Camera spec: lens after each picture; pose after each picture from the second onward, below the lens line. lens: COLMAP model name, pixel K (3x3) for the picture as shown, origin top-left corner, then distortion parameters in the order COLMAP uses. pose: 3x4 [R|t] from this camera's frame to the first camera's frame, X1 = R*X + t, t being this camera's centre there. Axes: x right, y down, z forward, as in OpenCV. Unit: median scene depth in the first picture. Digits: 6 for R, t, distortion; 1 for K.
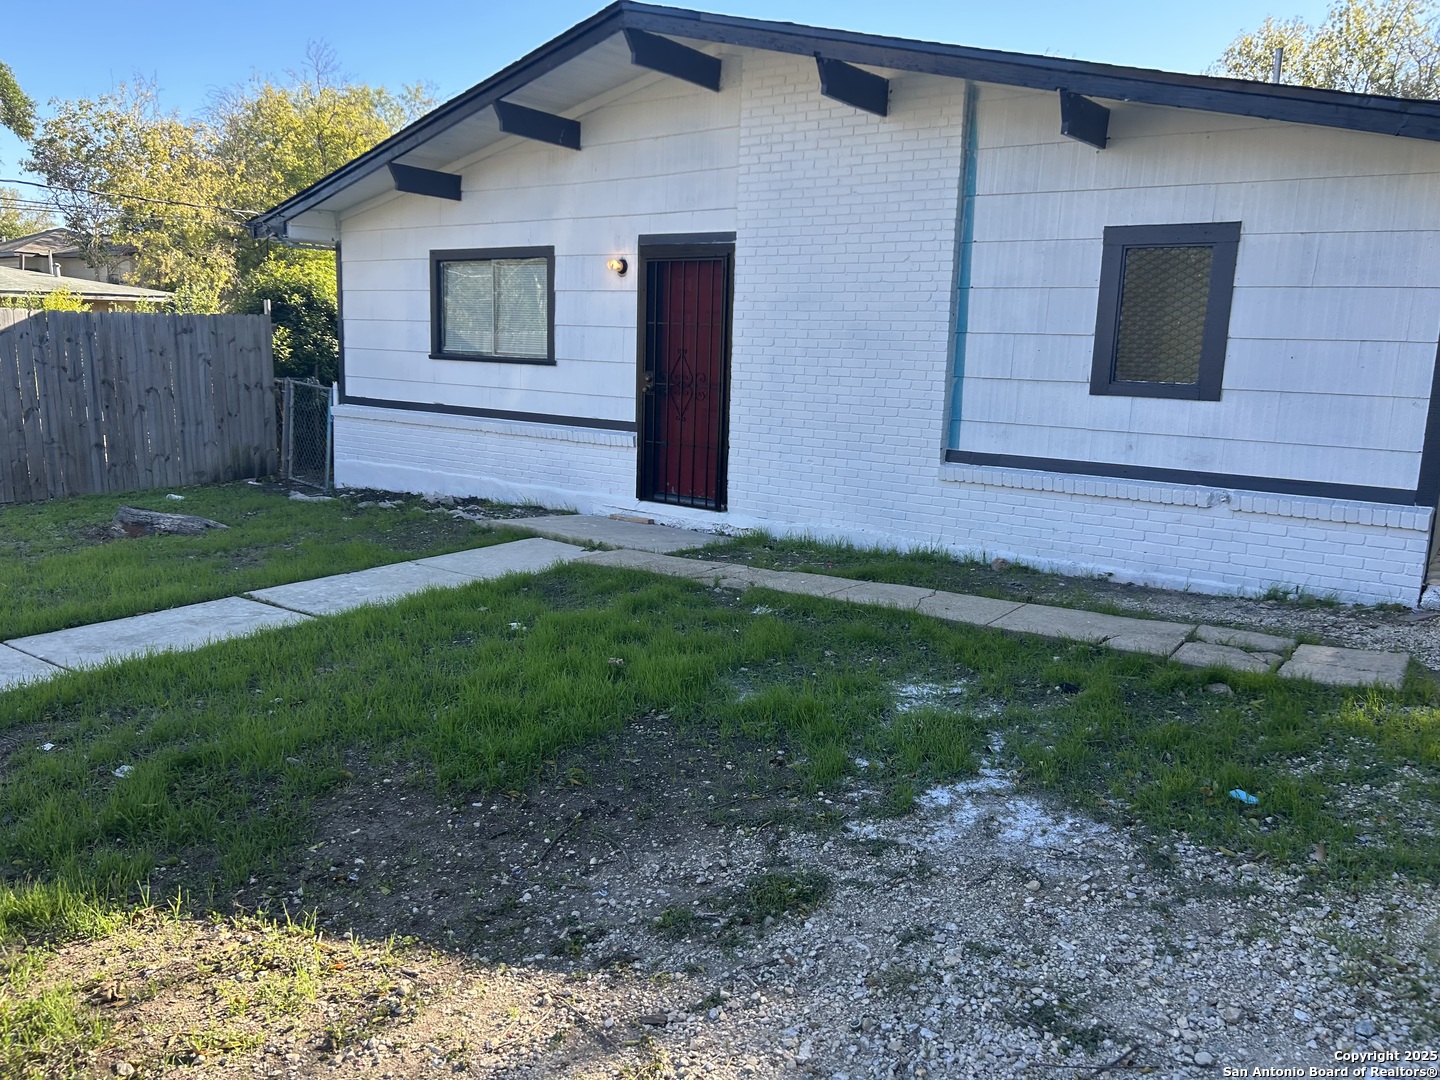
lens RADIAL K [[1099.9, 0, 688.9], [0, 1099.9, 537.5], [0, 0, 1]] dist [0.060182, -0.045741]
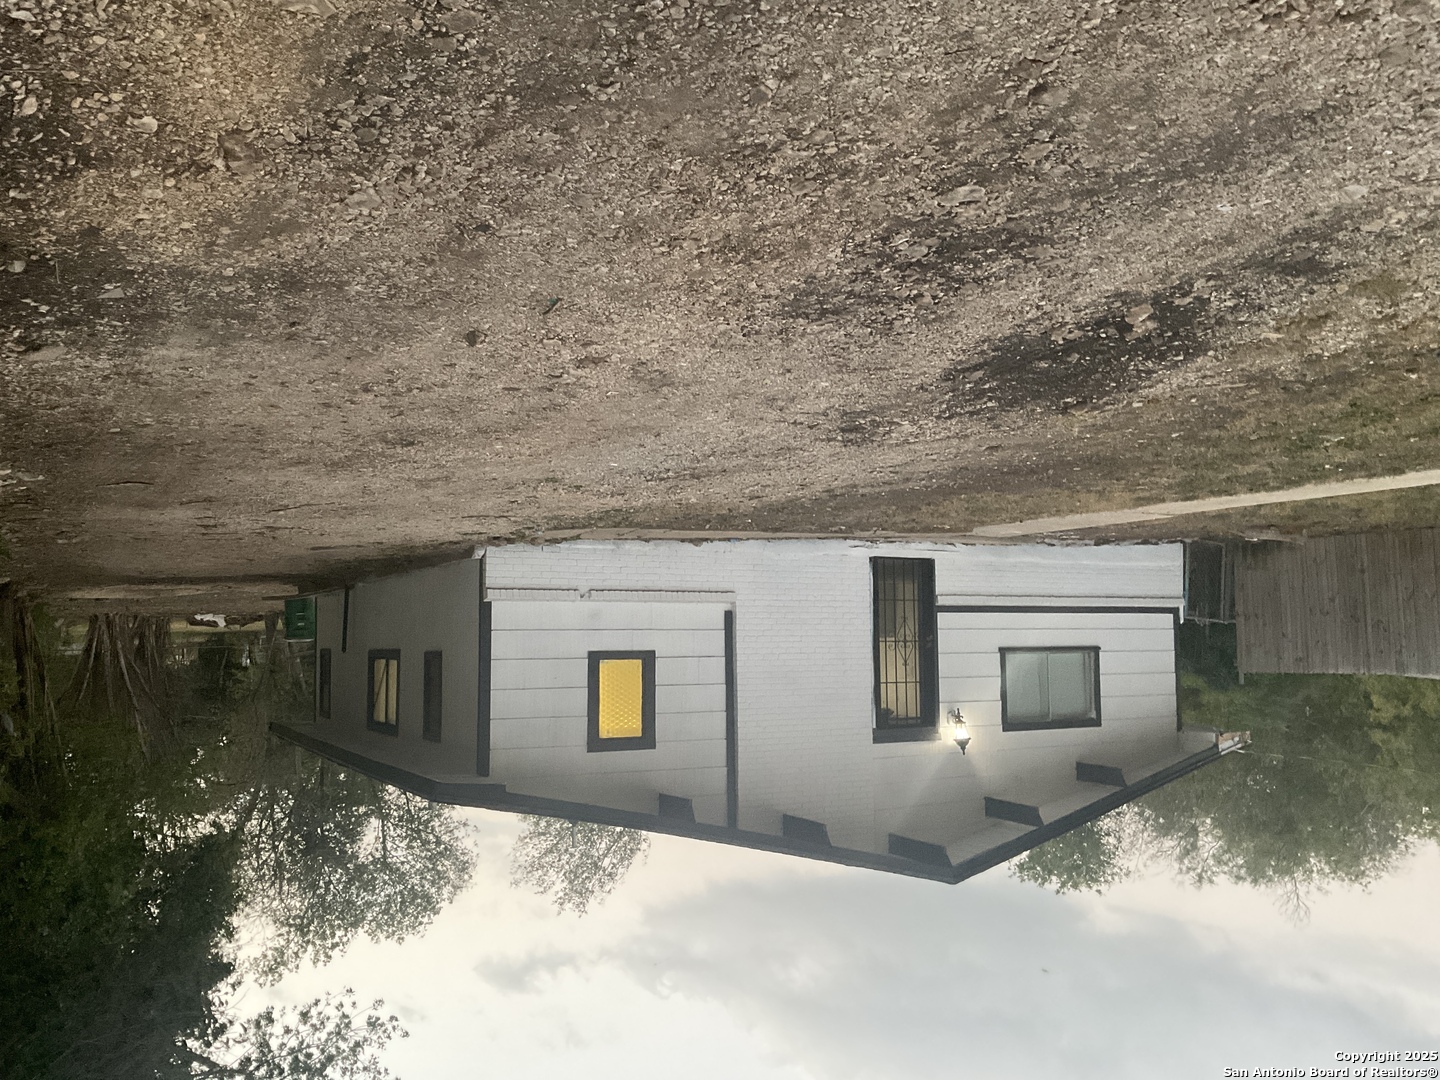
lens RADIAL K [[1199.4, 0, 719.4], [0, 1199.4, 538.4], [0, 0, 1]] dist [0.042323, -0.062153]
pose [[-0.986687, 0.046463, 0.155852, -0.015583], [-0.060853, -0.994183, -0.088868, 0.137189], [0.150817, -0.097169, 0.983775, -0.530743]]
